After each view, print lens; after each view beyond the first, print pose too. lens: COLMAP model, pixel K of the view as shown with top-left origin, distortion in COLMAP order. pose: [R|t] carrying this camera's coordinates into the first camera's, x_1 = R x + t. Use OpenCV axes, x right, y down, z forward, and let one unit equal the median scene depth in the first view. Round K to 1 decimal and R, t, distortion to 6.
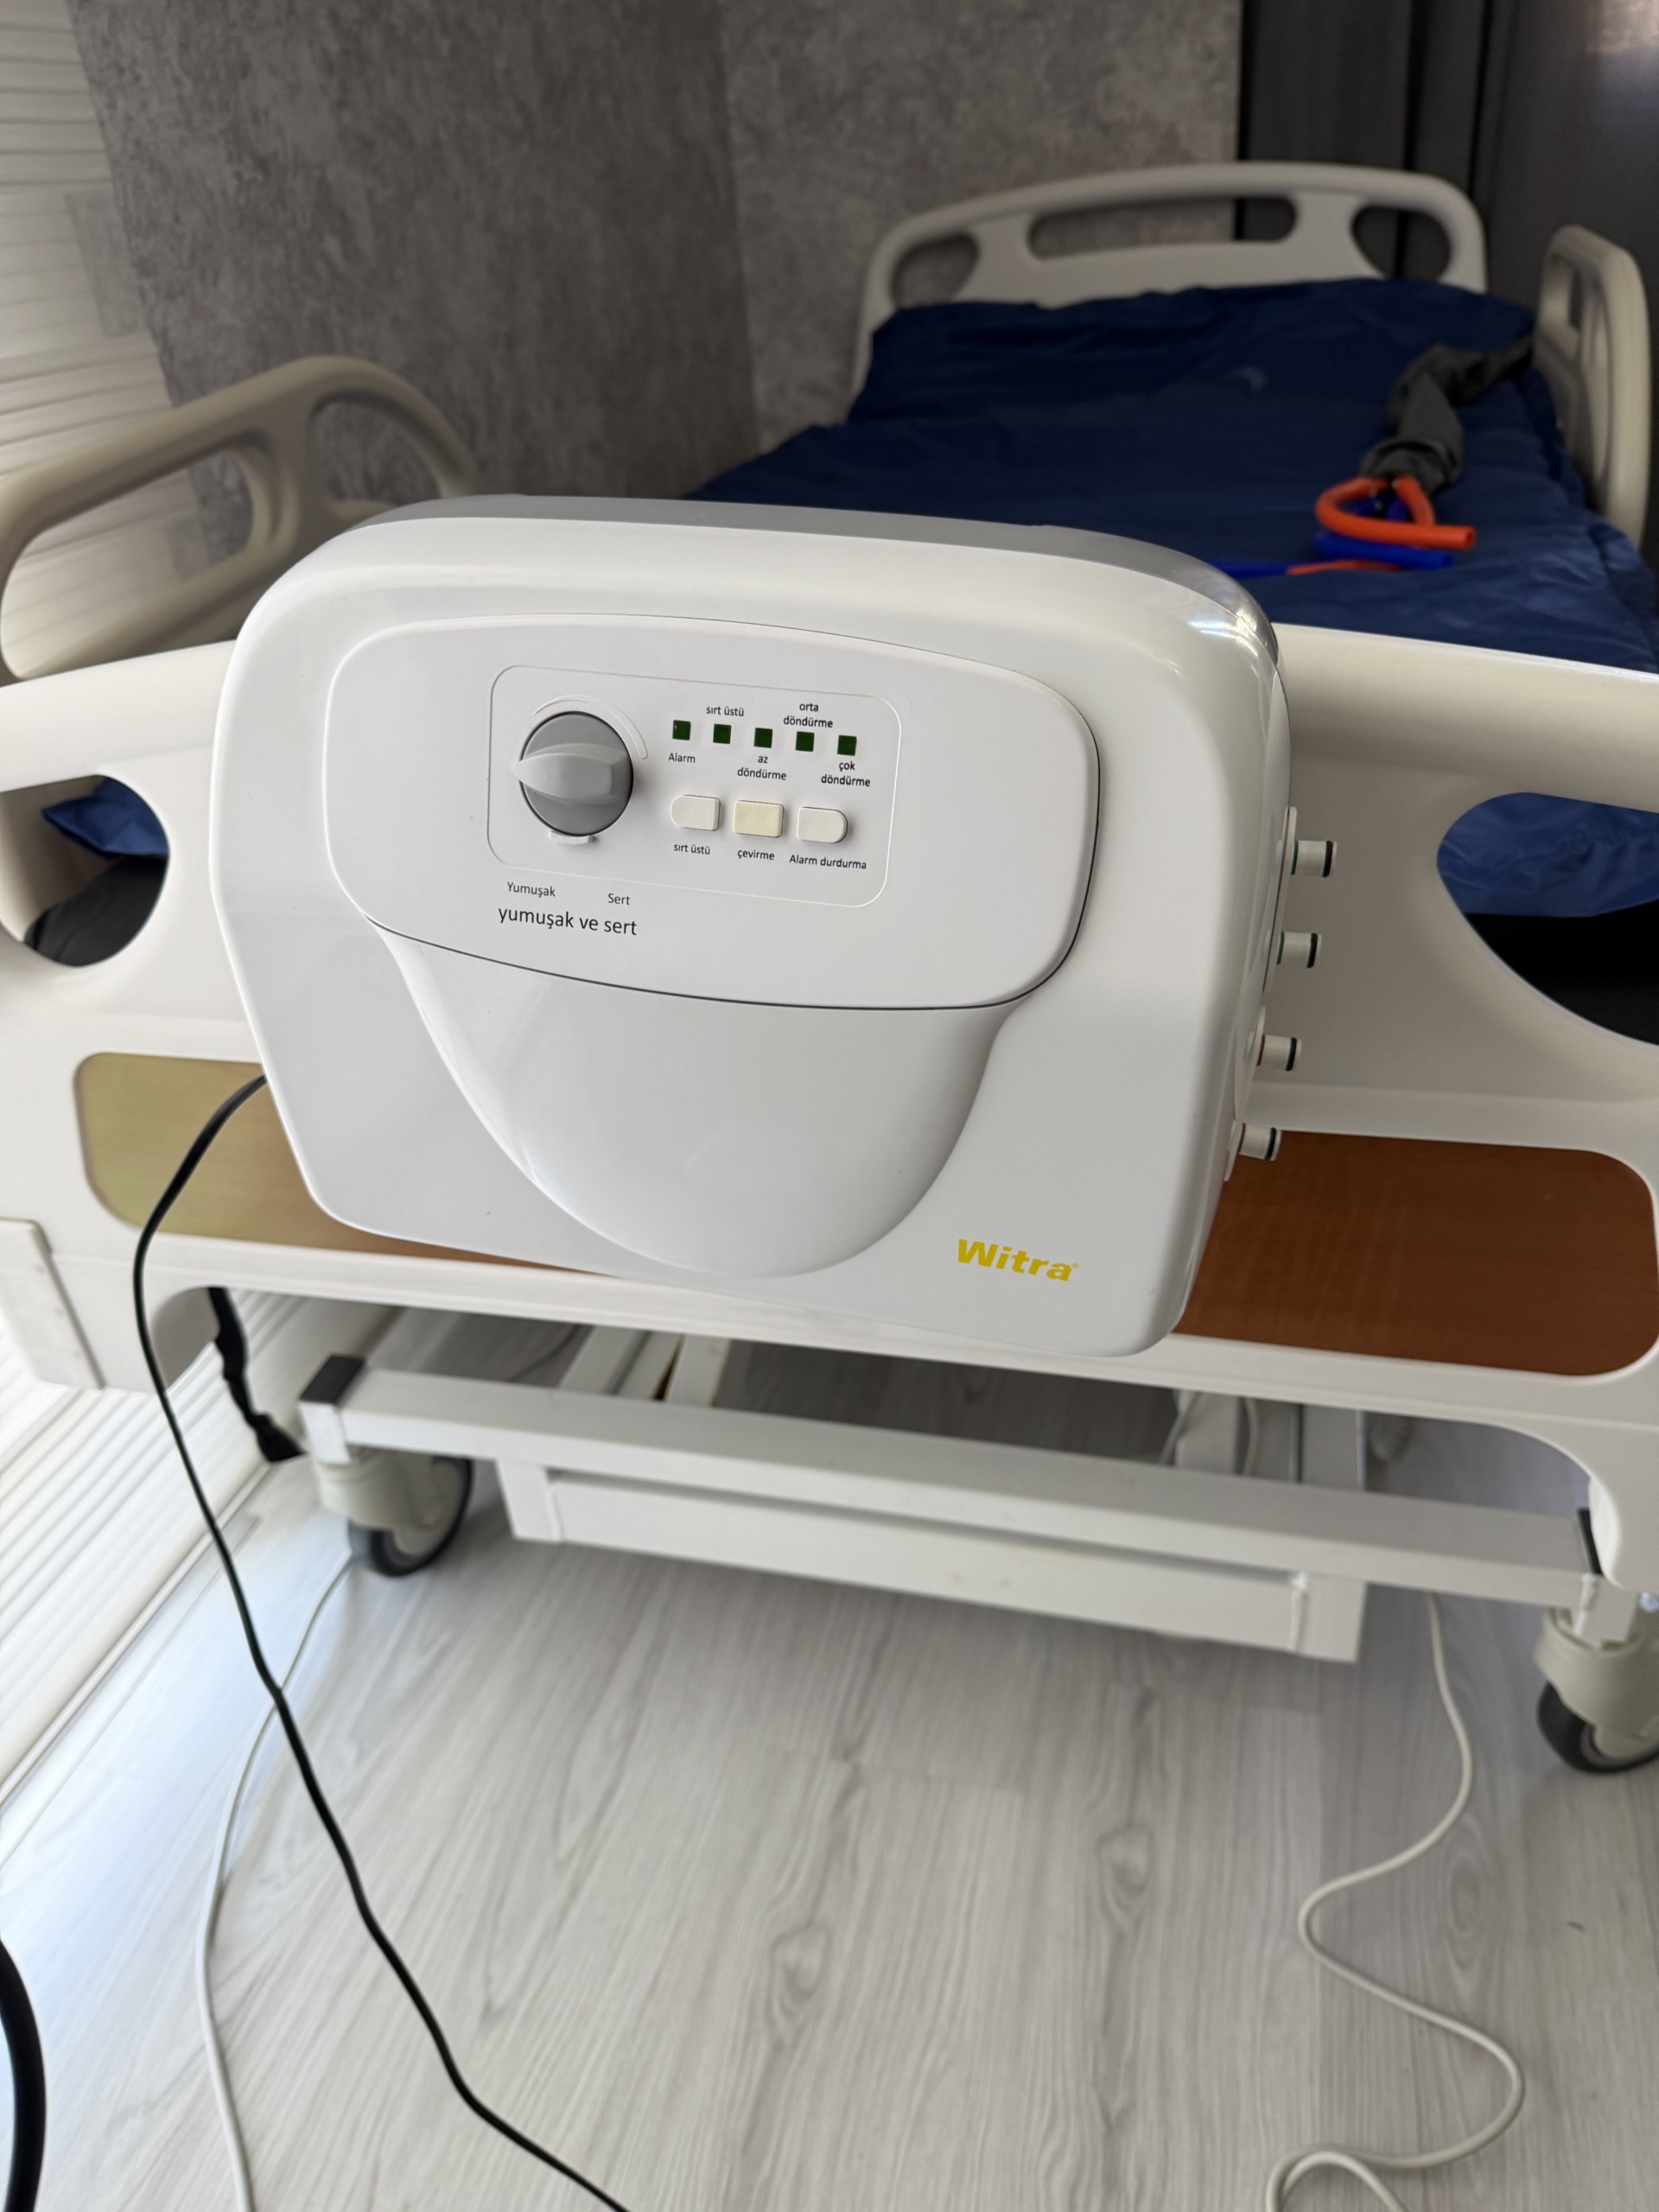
lens RADIAL K [[1554.4, 0, 811.4], [0, 1554.4, 1119.4], [0, 0, 1]] dist [0.010657, -0.021995]
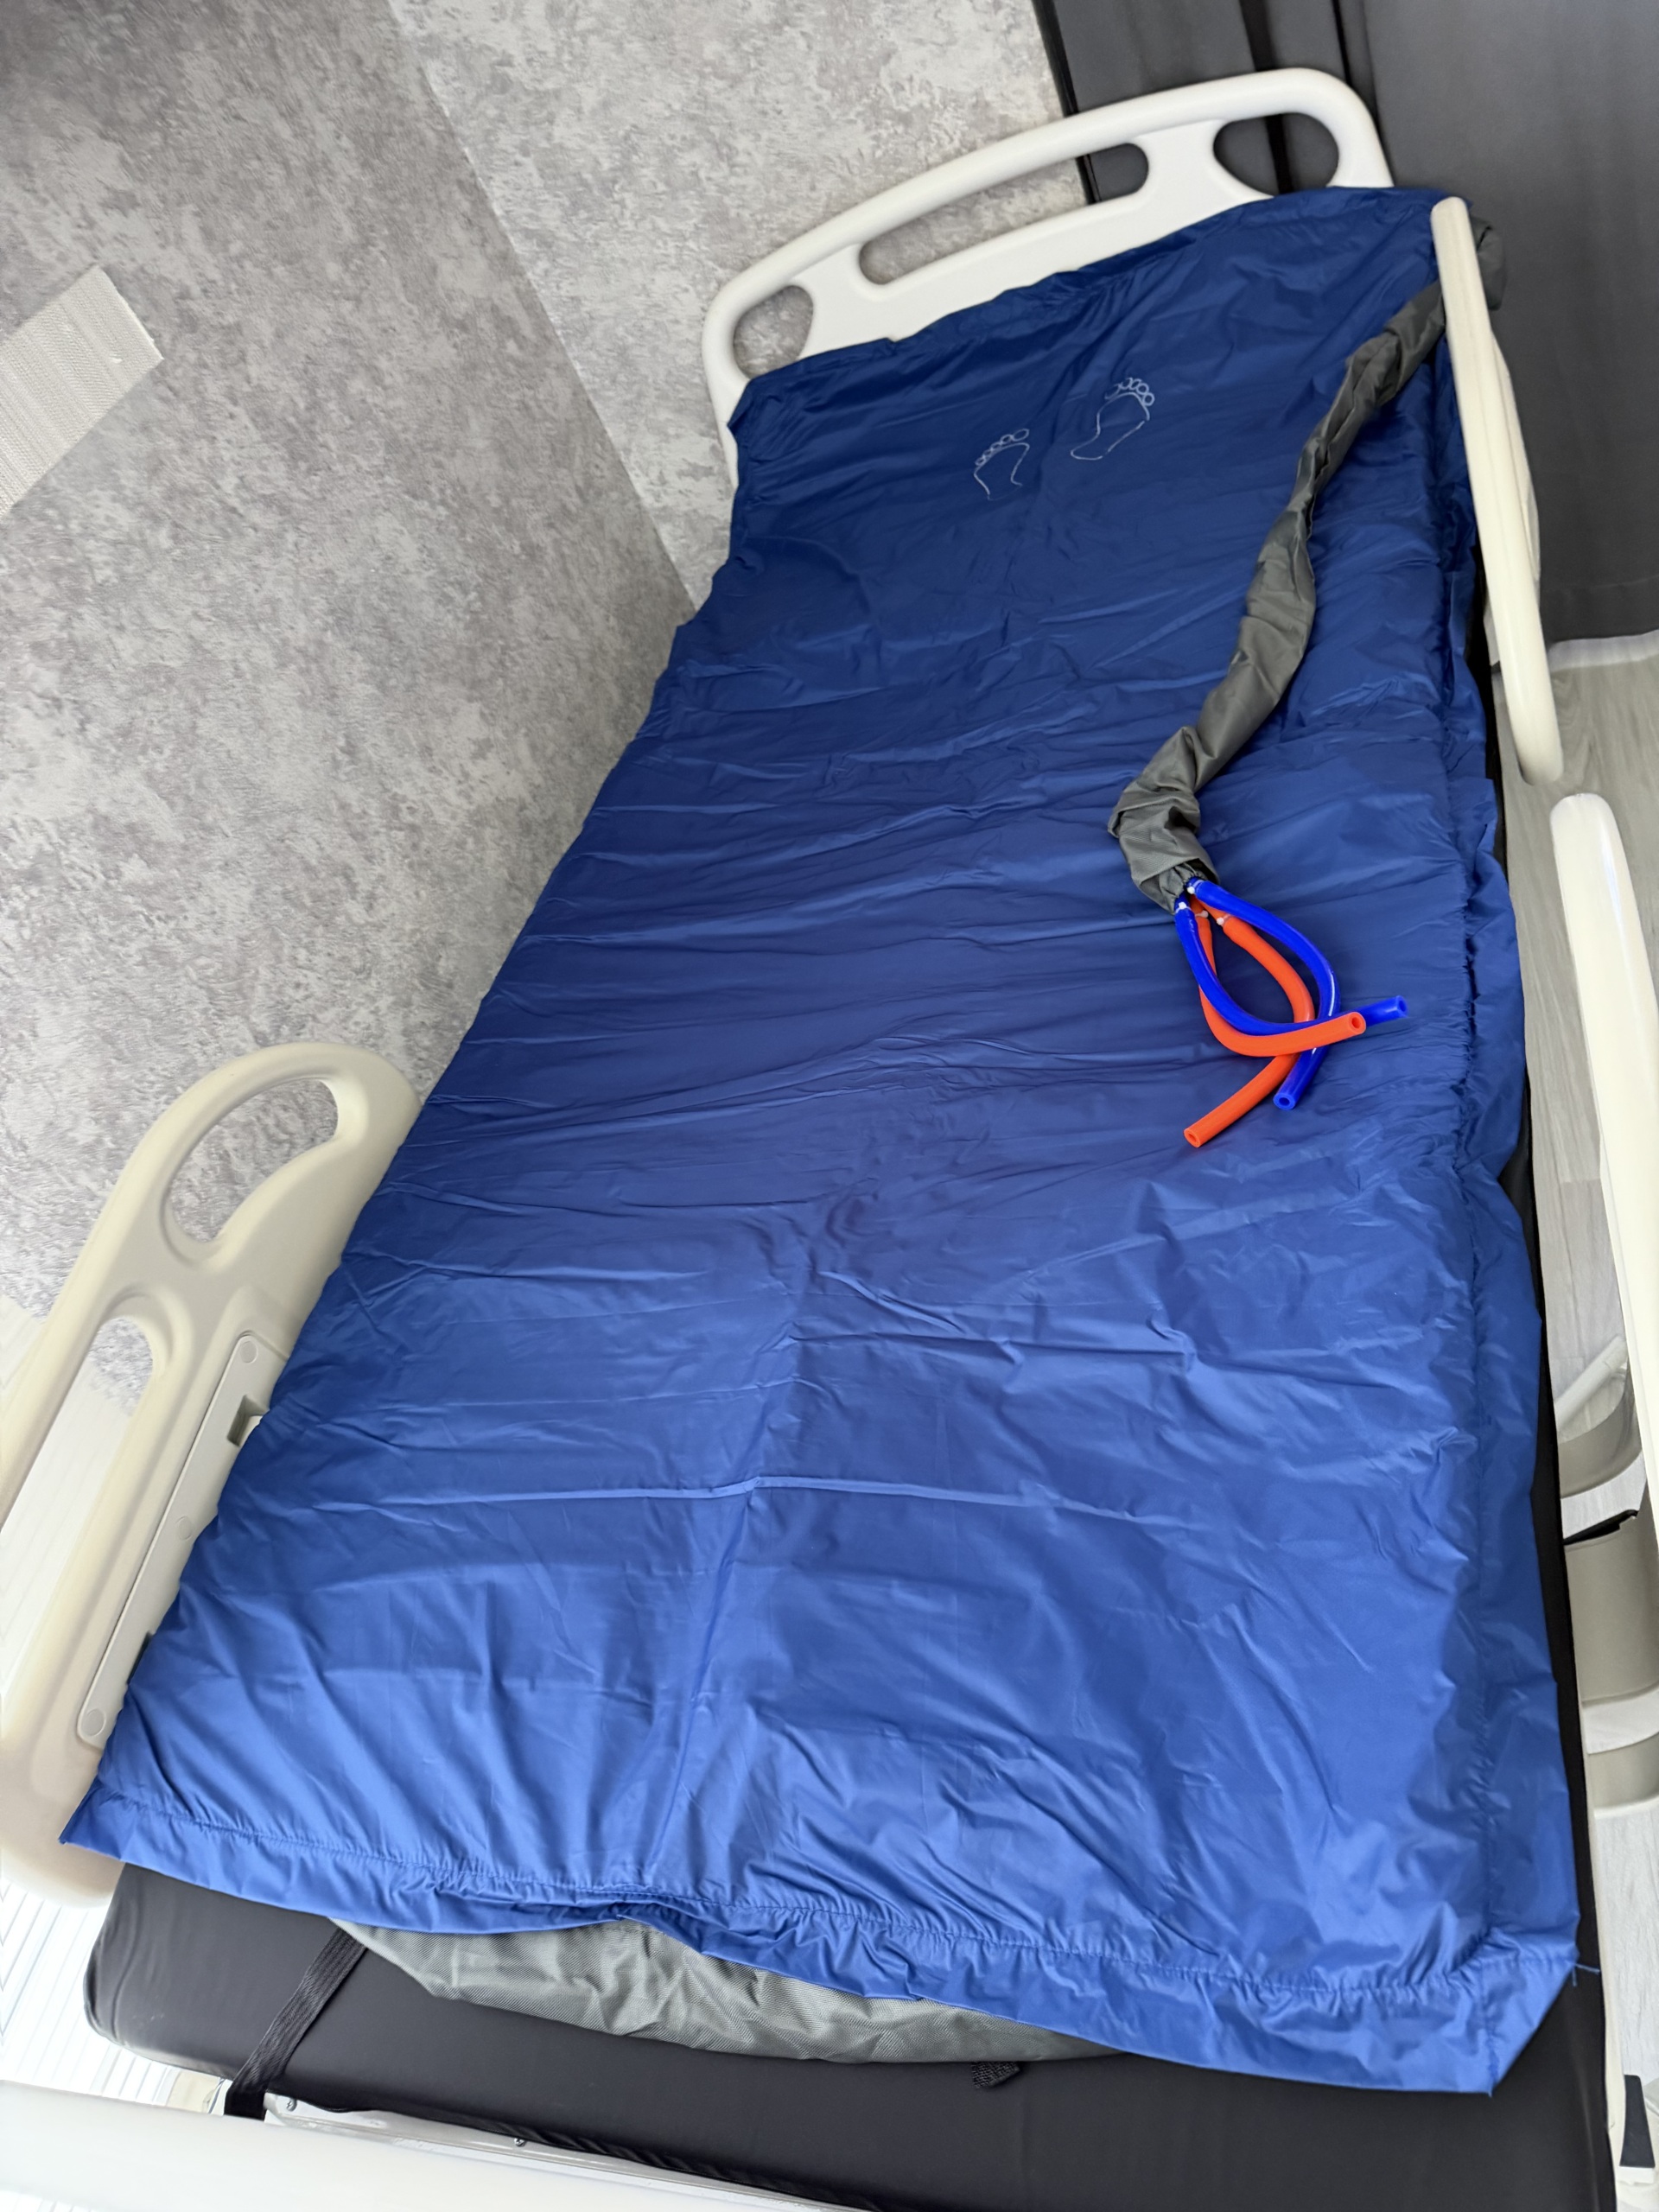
lens RADIAL K [[1554.4, 0, 849.5], [0, 1554.4, 1110.2], [0, 0, 1]] dist [0.010657, -0.021995]
pose [[0.951063, -0.263999, -0.160575, 0.259480], [0.293555, 0.934180, 0.202811, -0.525003], [0.096464, -0.240024, 0.965962, 0.062095]]
